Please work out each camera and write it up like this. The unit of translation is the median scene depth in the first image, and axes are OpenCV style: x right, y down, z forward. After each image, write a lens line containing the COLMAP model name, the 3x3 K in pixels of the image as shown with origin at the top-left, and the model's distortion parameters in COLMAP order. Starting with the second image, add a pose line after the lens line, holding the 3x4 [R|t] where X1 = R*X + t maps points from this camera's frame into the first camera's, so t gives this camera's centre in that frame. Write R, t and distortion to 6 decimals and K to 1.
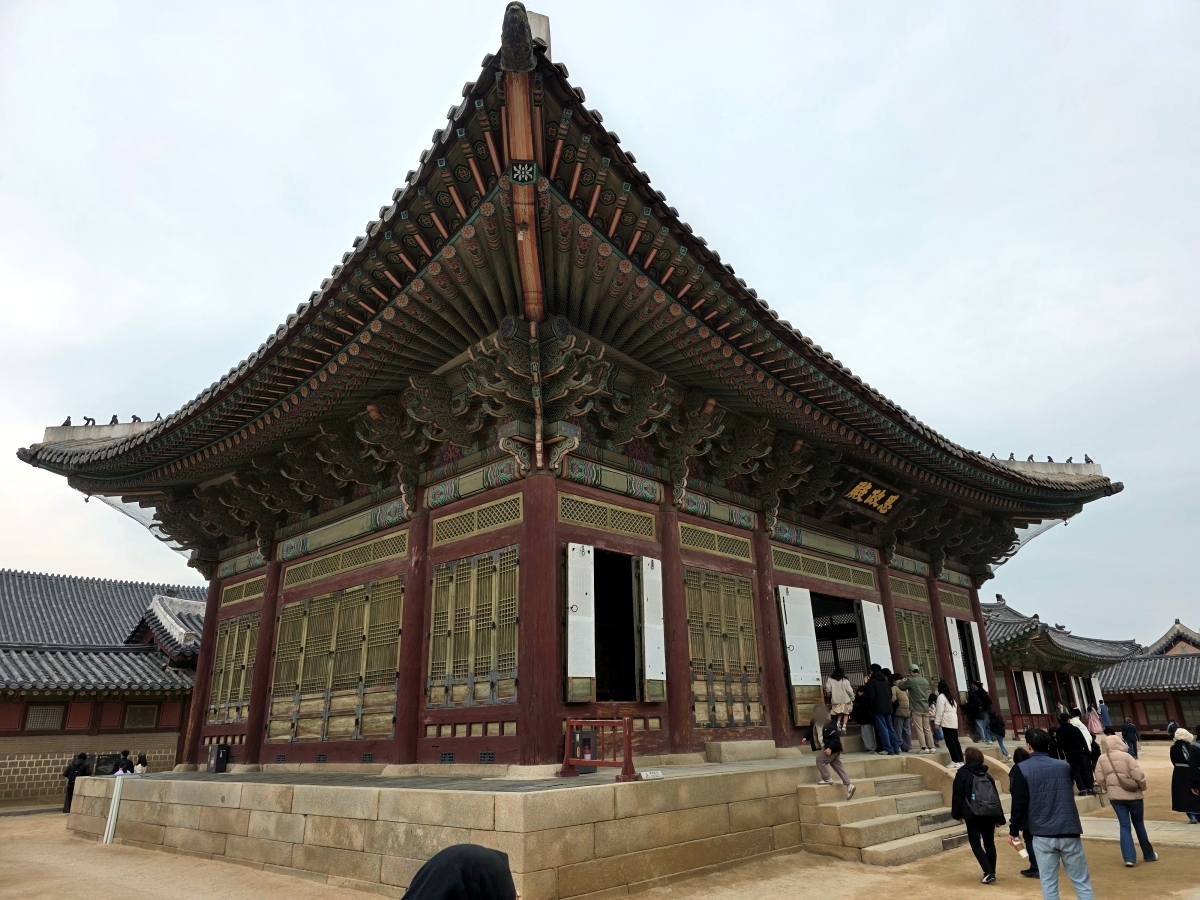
lens RADIAL K [[815.5, 0, 600.0], [0, 815.5, 450.0], [0, 0, 1]] dist [0.009752, 0.001152]
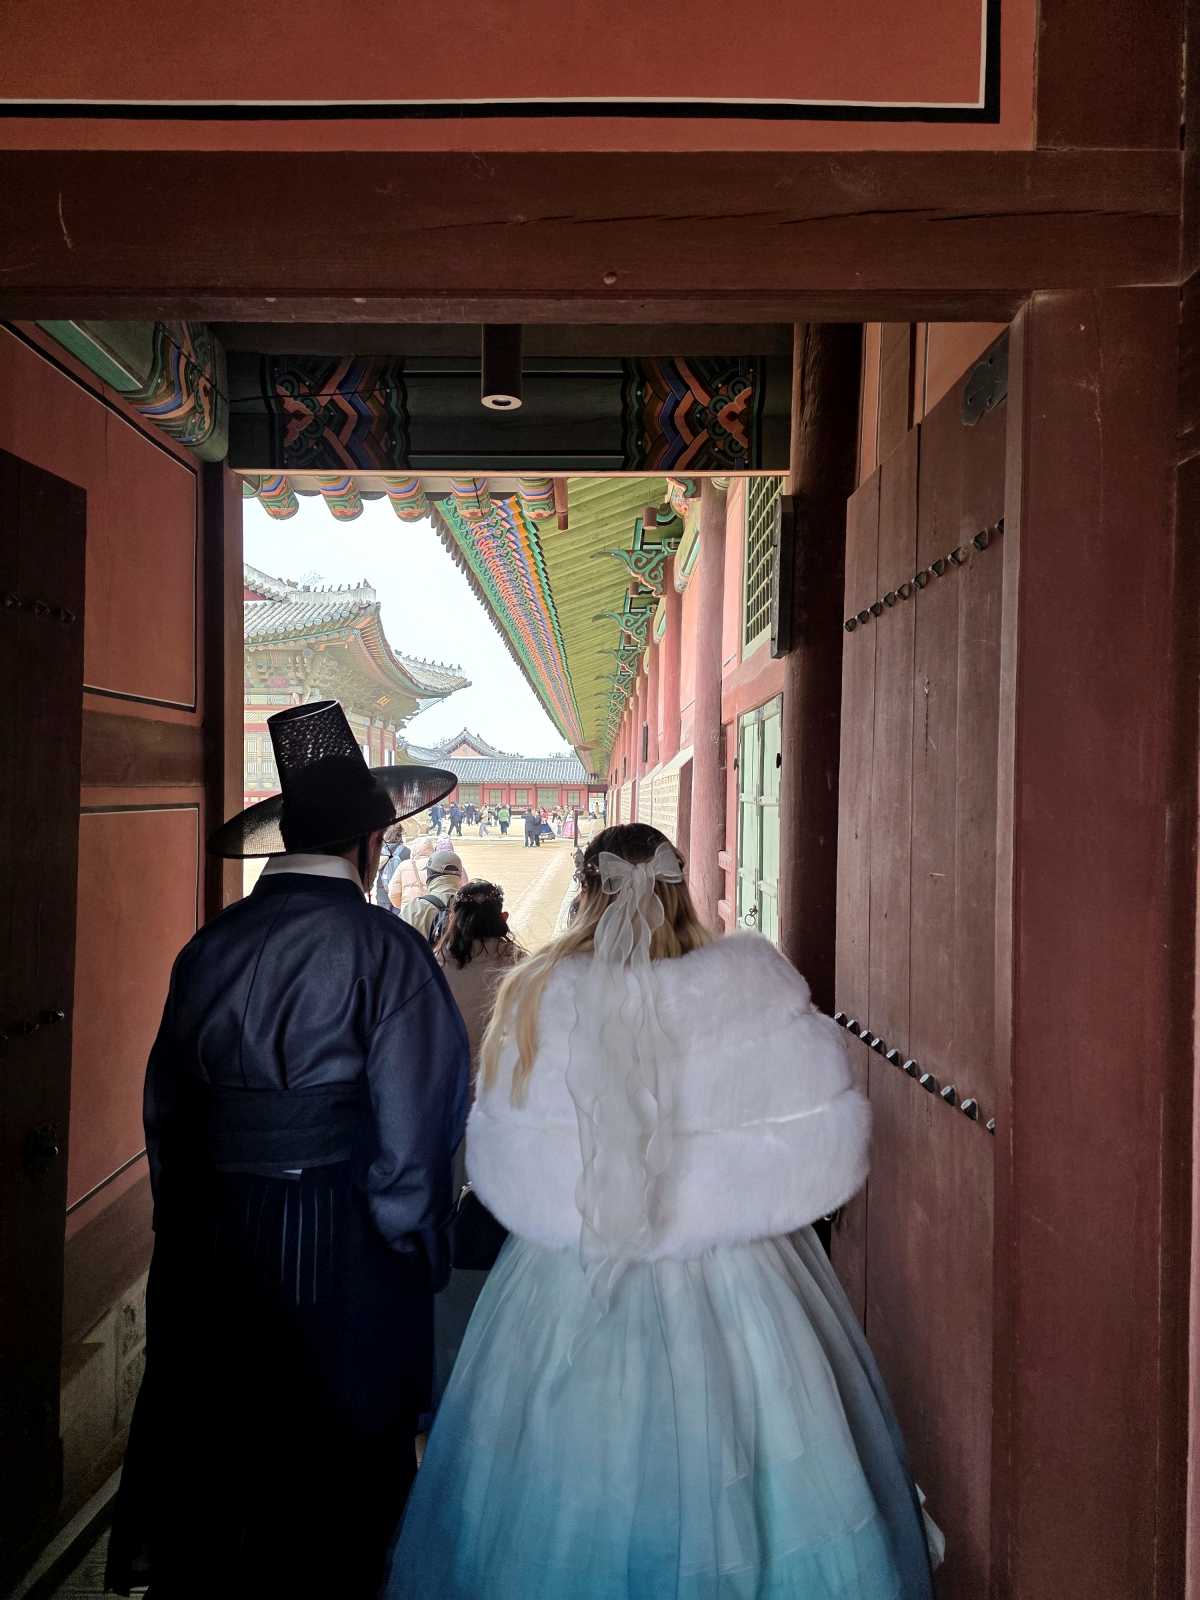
lens RADIAL K [[1087.3, 0, 600.0], [0, 1087.3, 800.0], [0, 0, 1]] dist [0.009752, 0.001152]
pose [[0.730291, 0.029753, 0.682488, -0.881014], [-0.251088, 0.940811, 0.227660, -0.364022], [-0.635319, -0.337623, 0.694536, -1.053988]]
